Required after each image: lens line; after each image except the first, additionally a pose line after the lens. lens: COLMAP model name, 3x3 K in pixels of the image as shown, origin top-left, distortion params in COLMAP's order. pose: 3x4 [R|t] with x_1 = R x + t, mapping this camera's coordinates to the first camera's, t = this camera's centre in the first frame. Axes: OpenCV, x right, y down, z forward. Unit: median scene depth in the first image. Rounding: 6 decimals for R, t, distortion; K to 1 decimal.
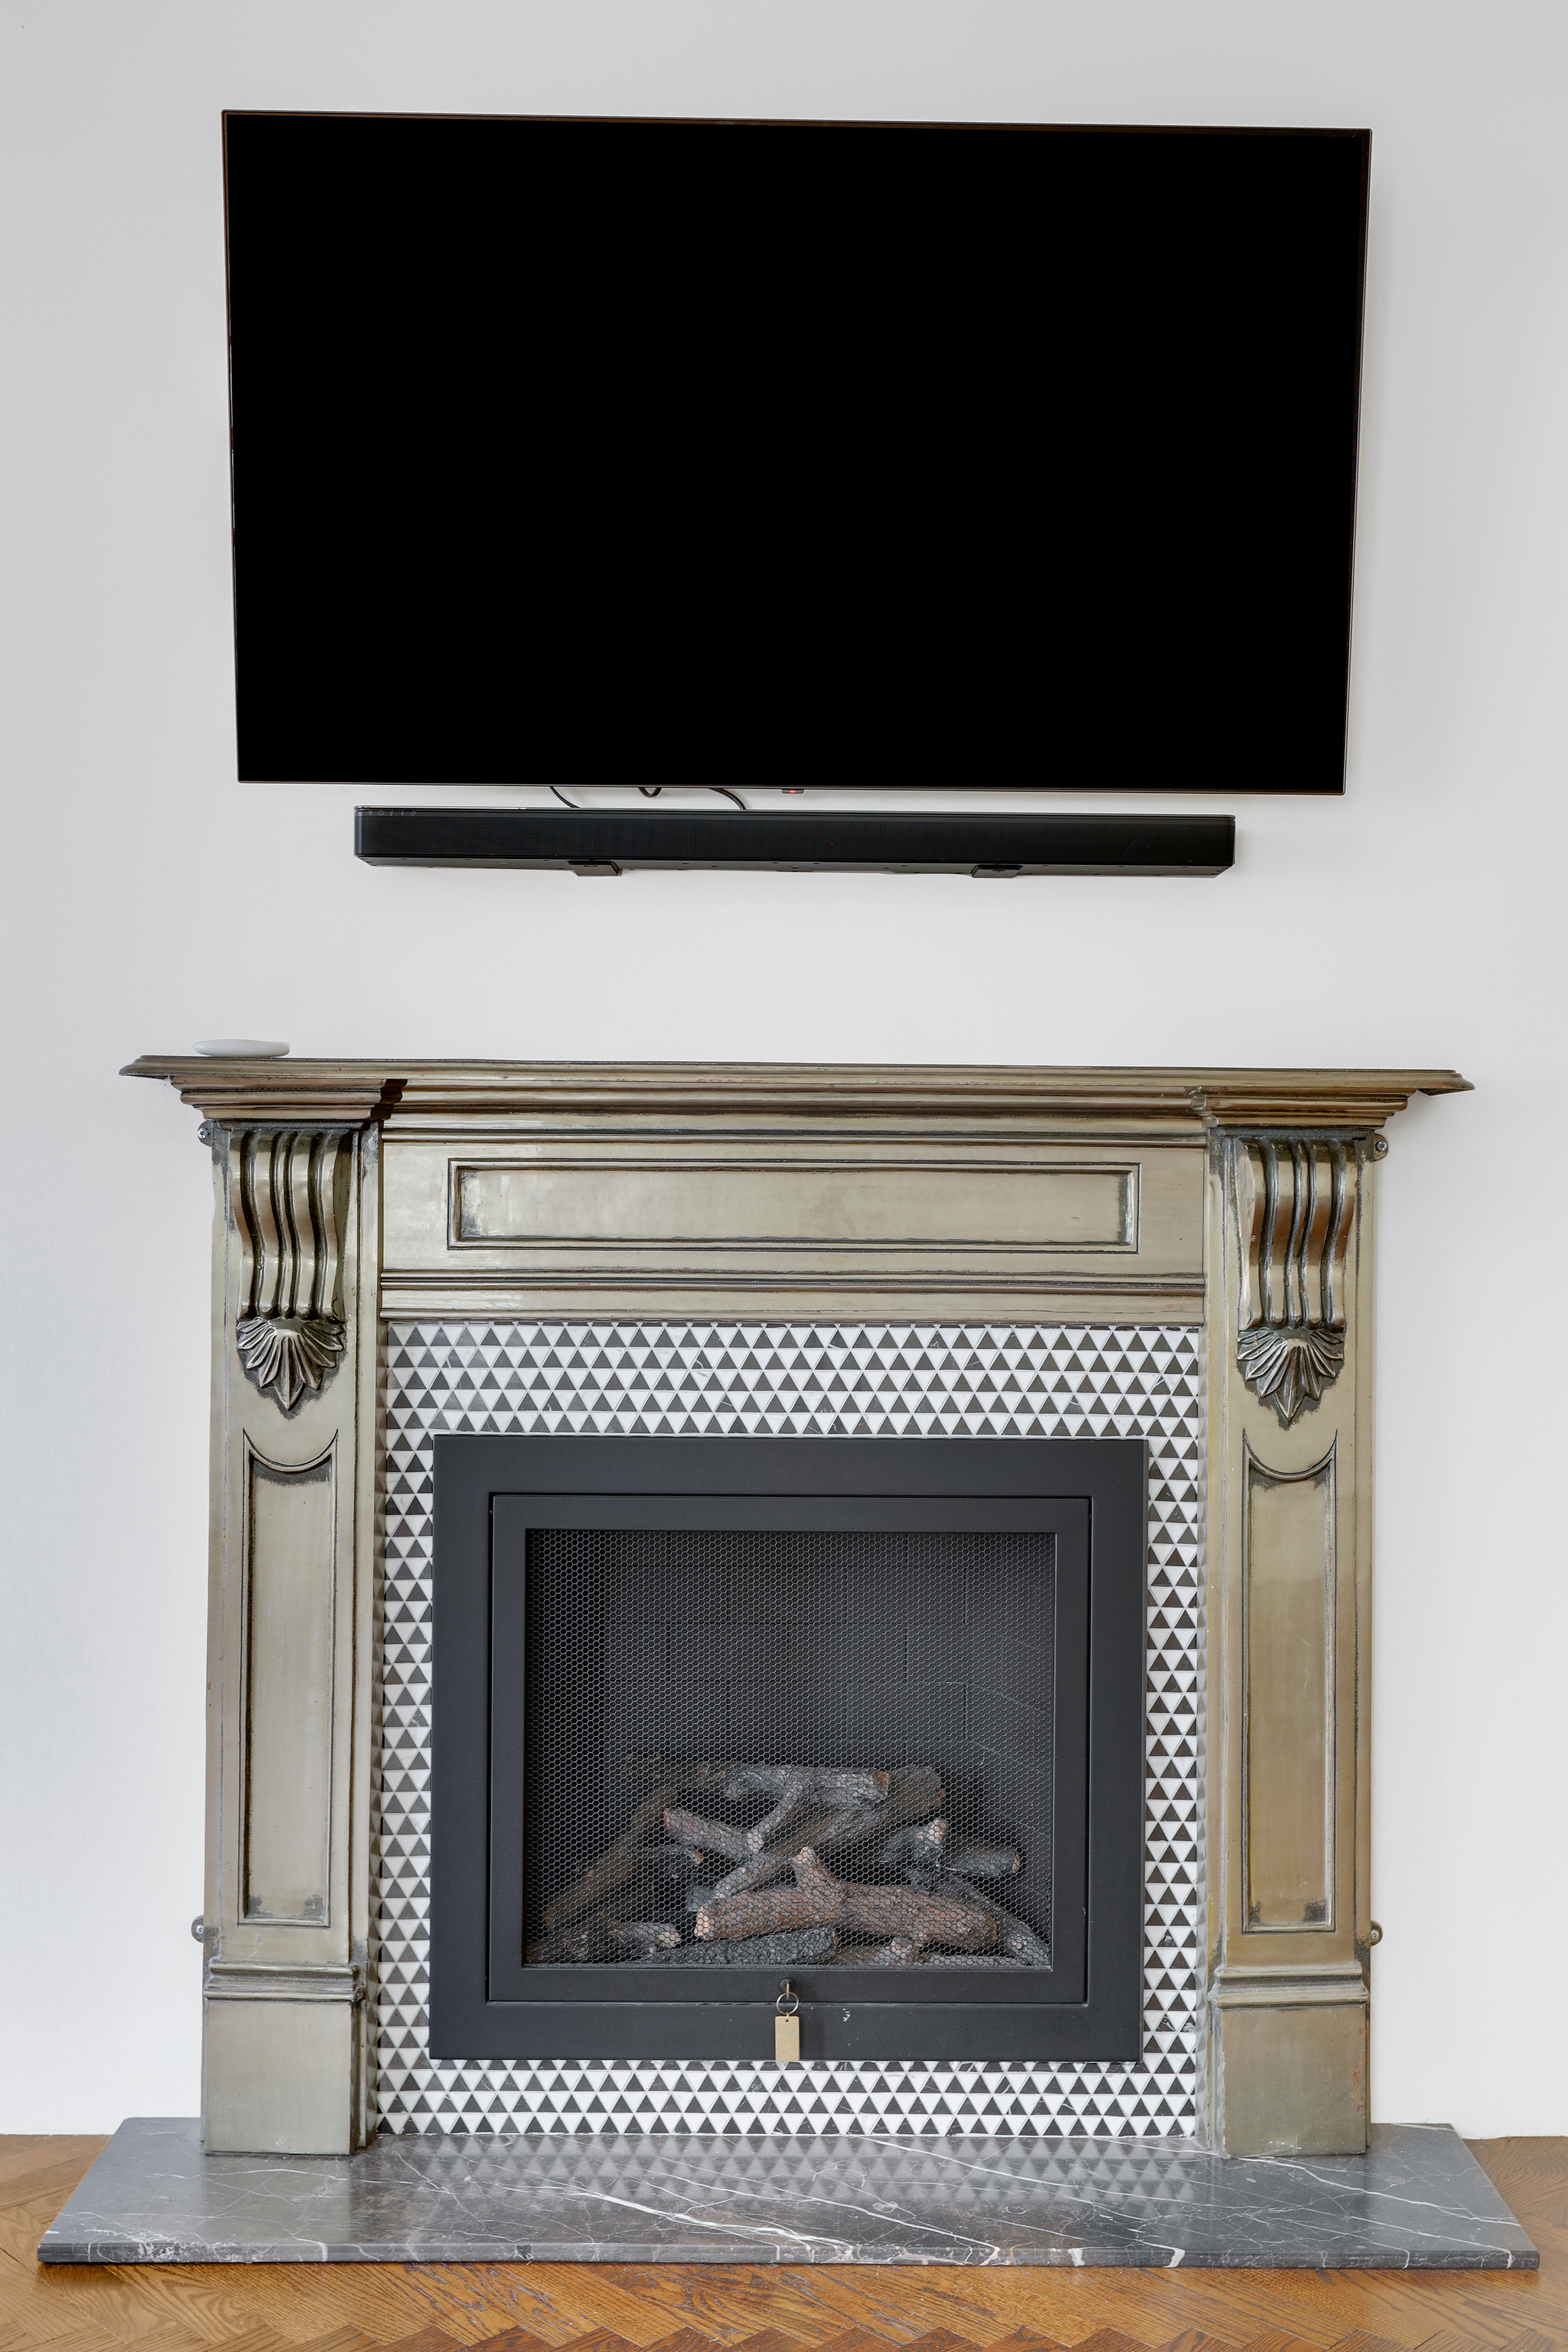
lens RADIAL K [[1772.7, 0, 784.0], [0, 1772.7, 1080.7], [0, 0, 1]] dist [0.025268, 0.001506]
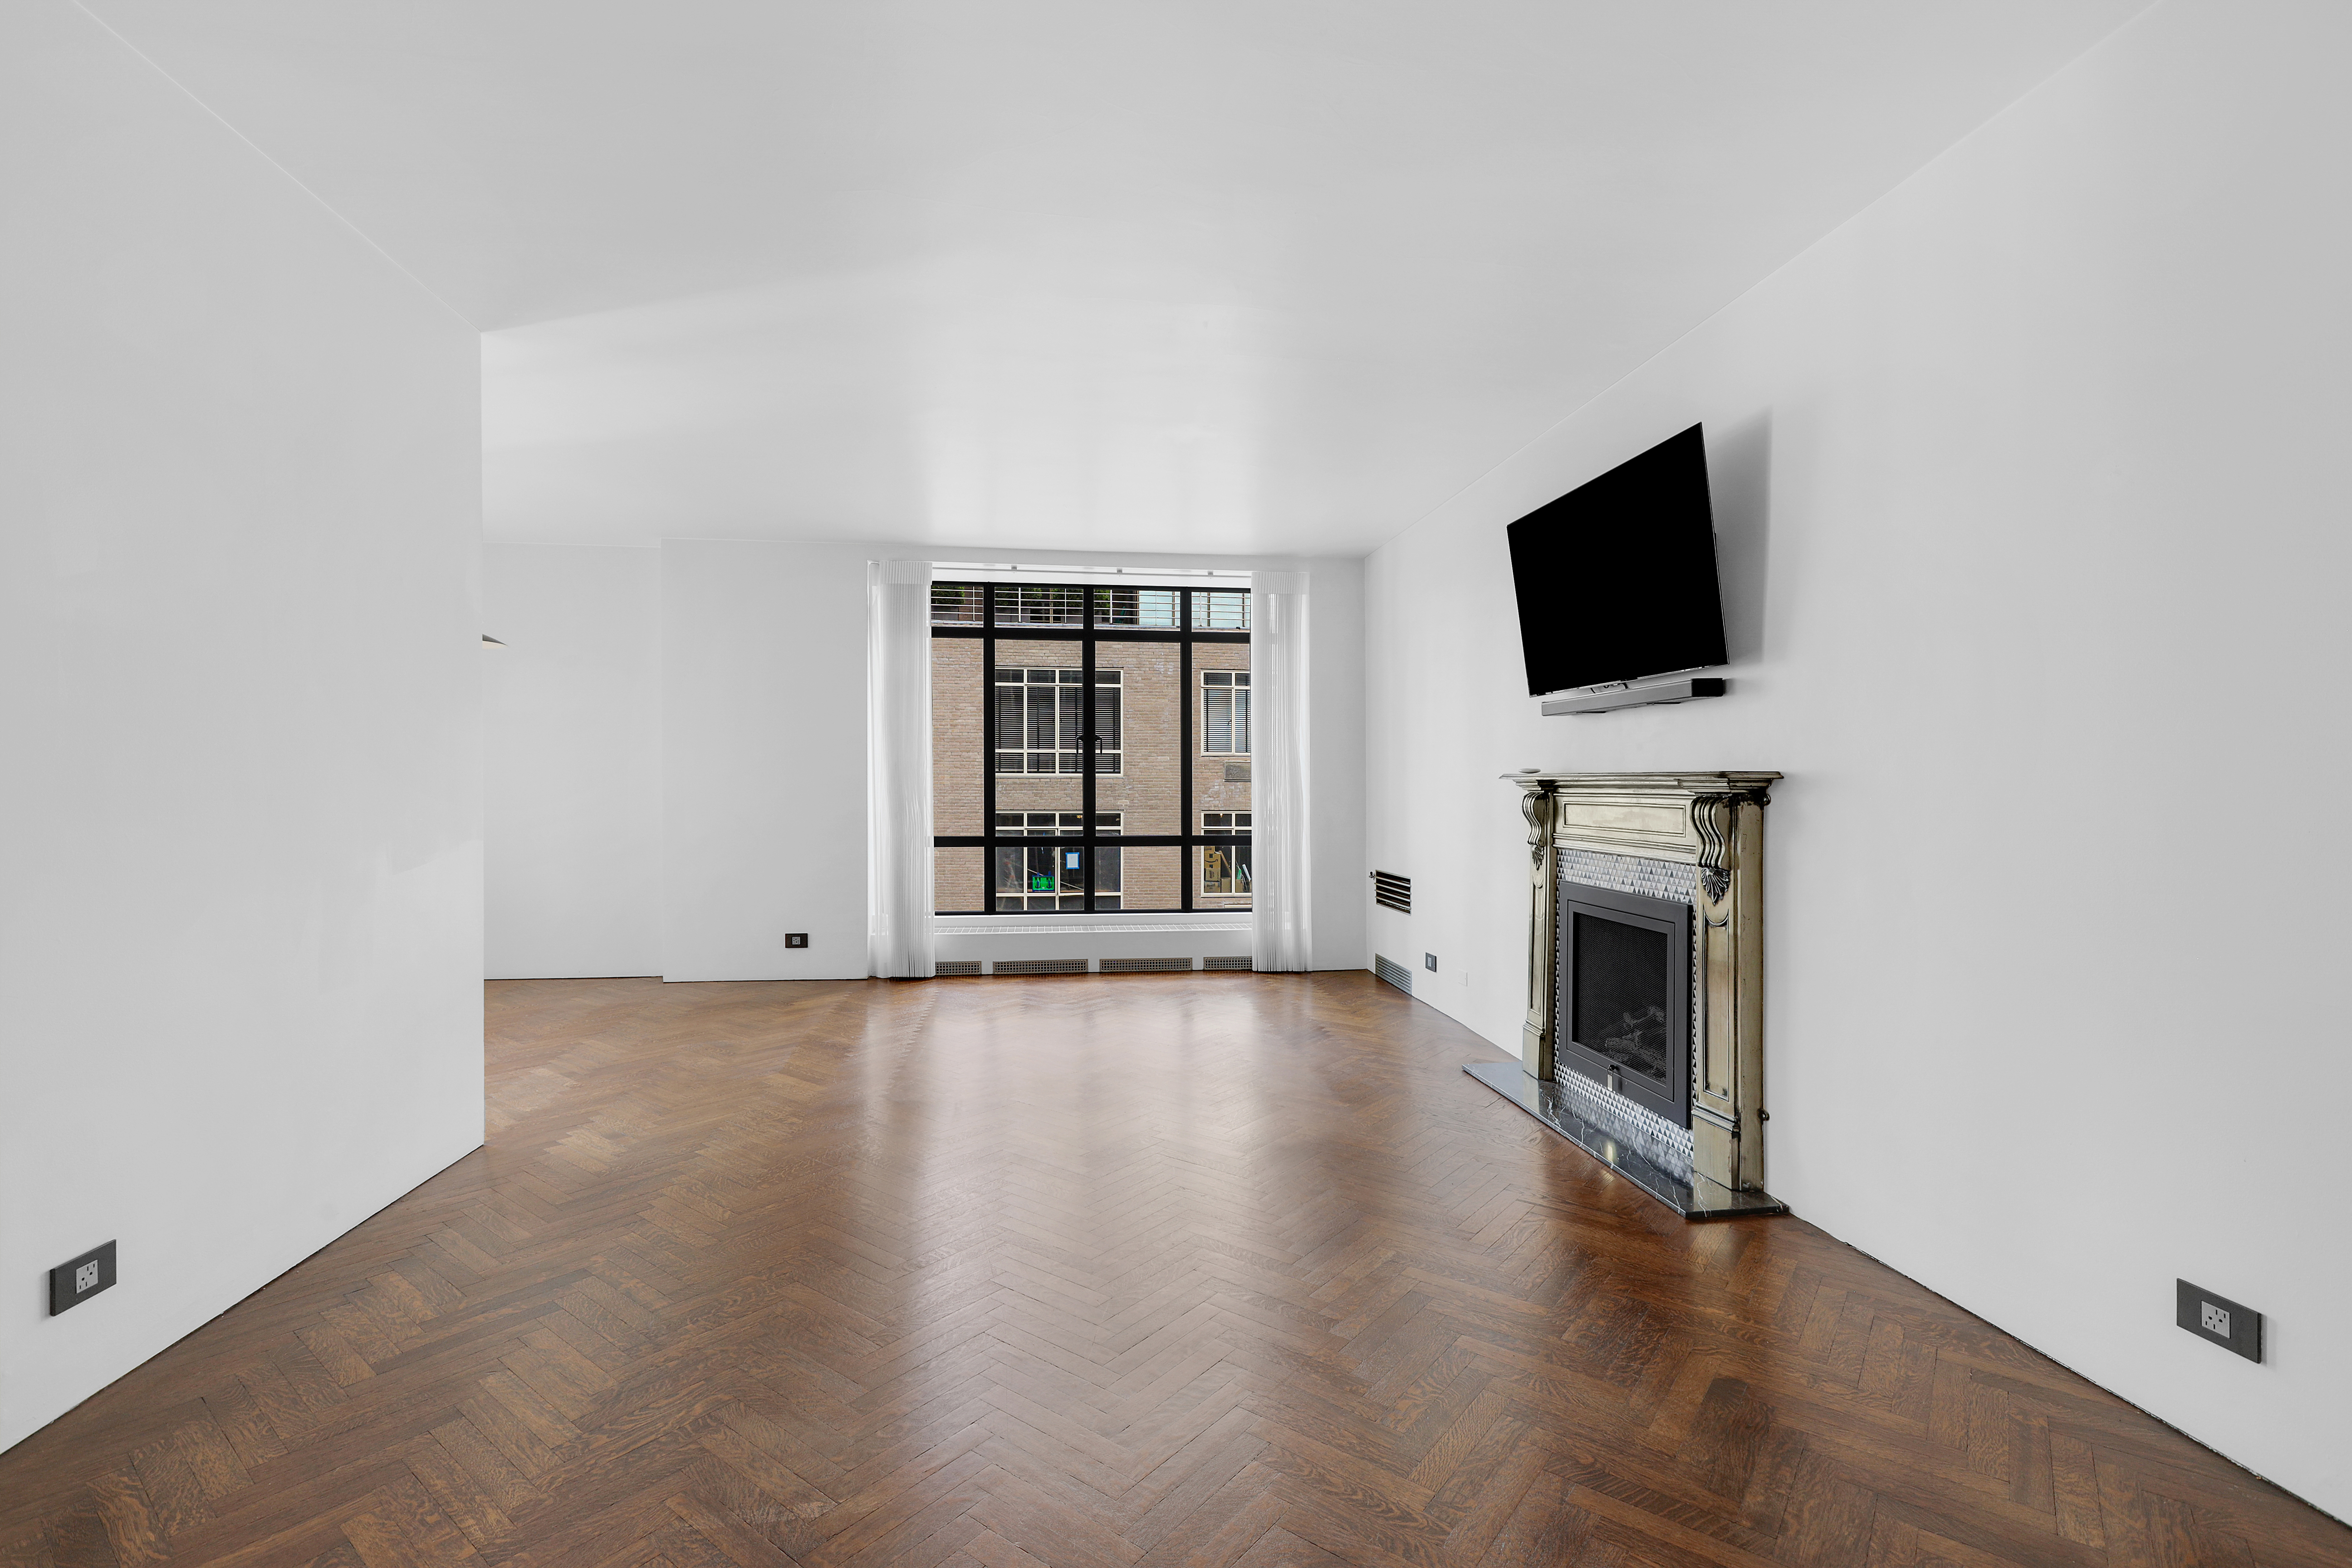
lens RADIAL K [[1049.9, 0, 1176.0], [0, 1049.9, 784.0], [0, 0, 1]] dist [0.000254, -0.000039]
pose [[0.127409, -0.008188, -0.991816, 1.705850], [0.013471, 0.999888, -0.006524, 0.011709], [0.991759, -0.012530, 0.127505, 0.009565]]
